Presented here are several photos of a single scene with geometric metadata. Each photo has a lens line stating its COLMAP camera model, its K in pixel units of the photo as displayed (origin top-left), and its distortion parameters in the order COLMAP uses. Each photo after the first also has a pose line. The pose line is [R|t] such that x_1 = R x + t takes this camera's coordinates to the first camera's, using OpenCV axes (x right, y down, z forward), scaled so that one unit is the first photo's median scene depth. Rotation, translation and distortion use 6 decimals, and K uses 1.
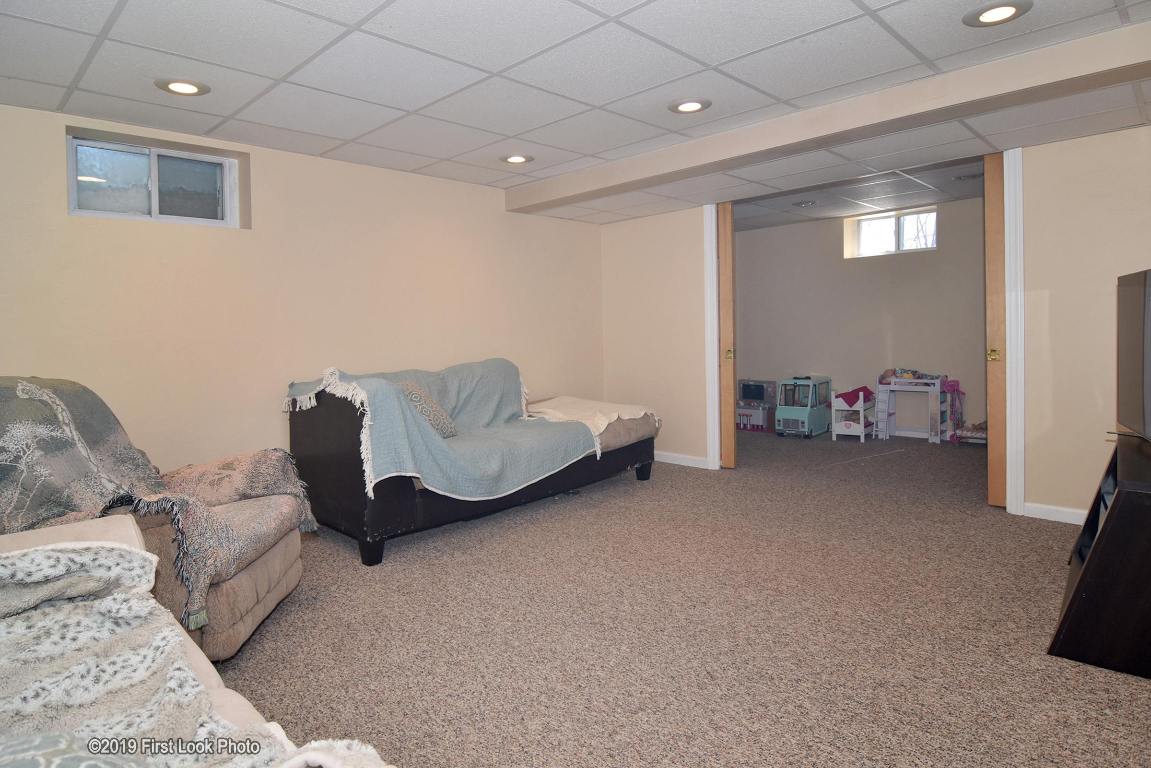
lens RADIAL K [[647.6, 0, 573.5], [0, 647.6, 356.0], [0, 0, 1]] dist [-0.008033, -0.002010]
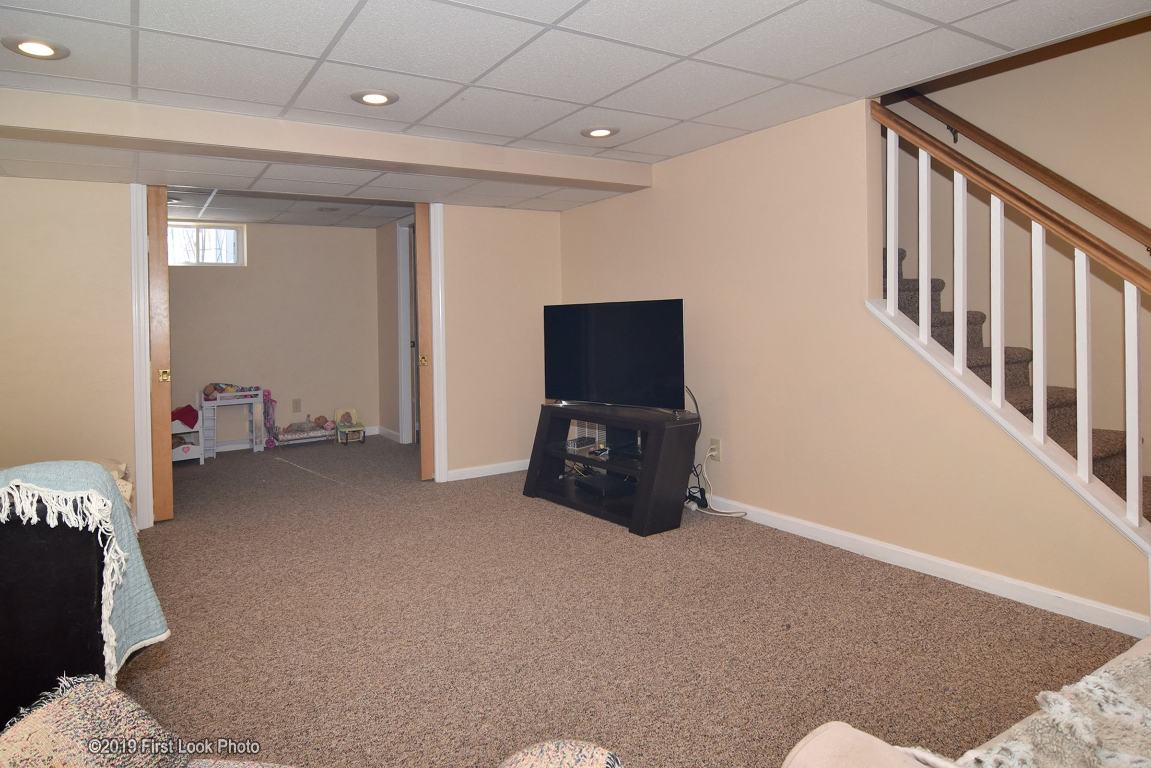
lens RADIAL K [[661.2, 0, 508.9], [0, 661.2, 340.3], [0, 0, 1]] dist [0.000308, -0.000400]
pose [[0.274450, -0.008665, 0.961562, -0.347435], [0.054231, 0.998507, -0.006480, -0.015411], [-0.960071, 0.053925, 0.274510, 0.301673]]
